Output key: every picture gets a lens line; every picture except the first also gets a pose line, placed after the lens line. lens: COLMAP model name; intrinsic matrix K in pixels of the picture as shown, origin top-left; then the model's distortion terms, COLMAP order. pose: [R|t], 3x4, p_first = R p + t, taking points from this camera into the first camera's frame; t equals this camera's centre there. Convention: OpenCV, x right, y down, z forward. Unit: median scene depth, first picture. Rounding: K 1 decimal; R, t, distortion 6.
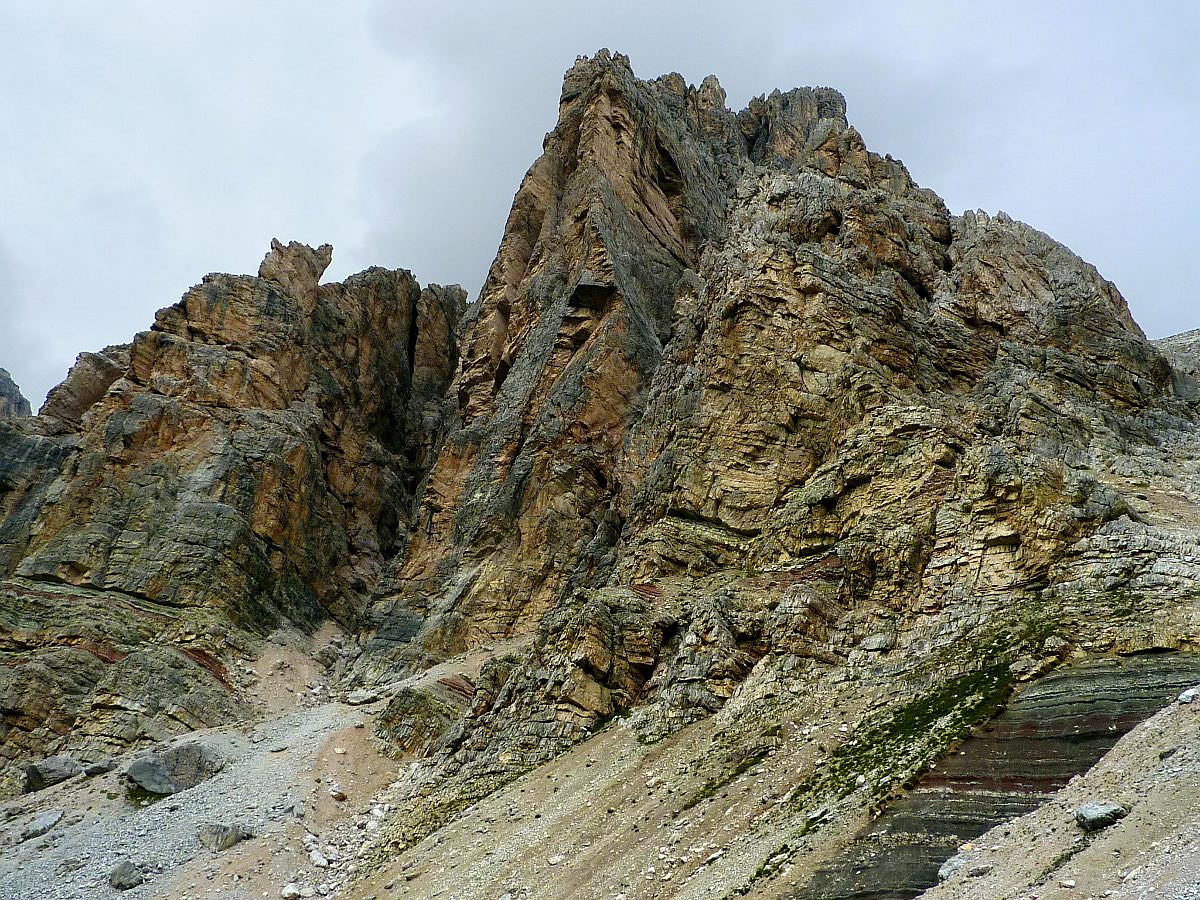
lens RADIAL K [[1153.8, 0, 599.9], [0, 1153.8, 449.9], [0, 0, 1]] dist [-0.005701, 0.000000]
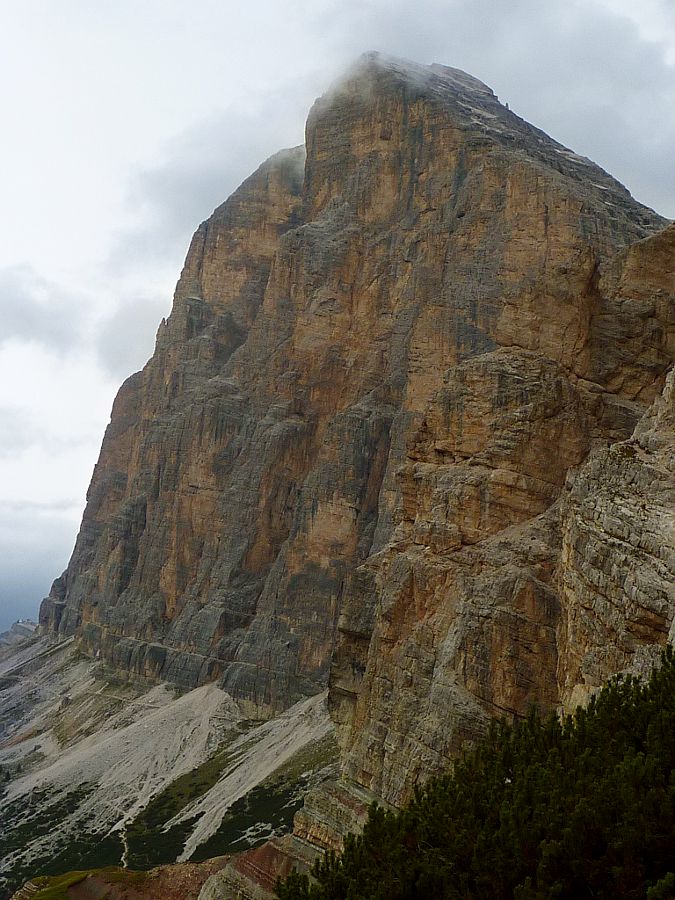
lens RADIAL K [[1521.9, 0, 337.8], [0, 1521.9, 450.0], [0, 0, 1]] dist [0.024455, 0.000000]
pose [[0.617245, -0.228238, -0.752939, 0.560167], [0.393587, 0.918219, 0.044316, -0.210090], [0.681248, -0.323701, 0.656597, 0.166810]]
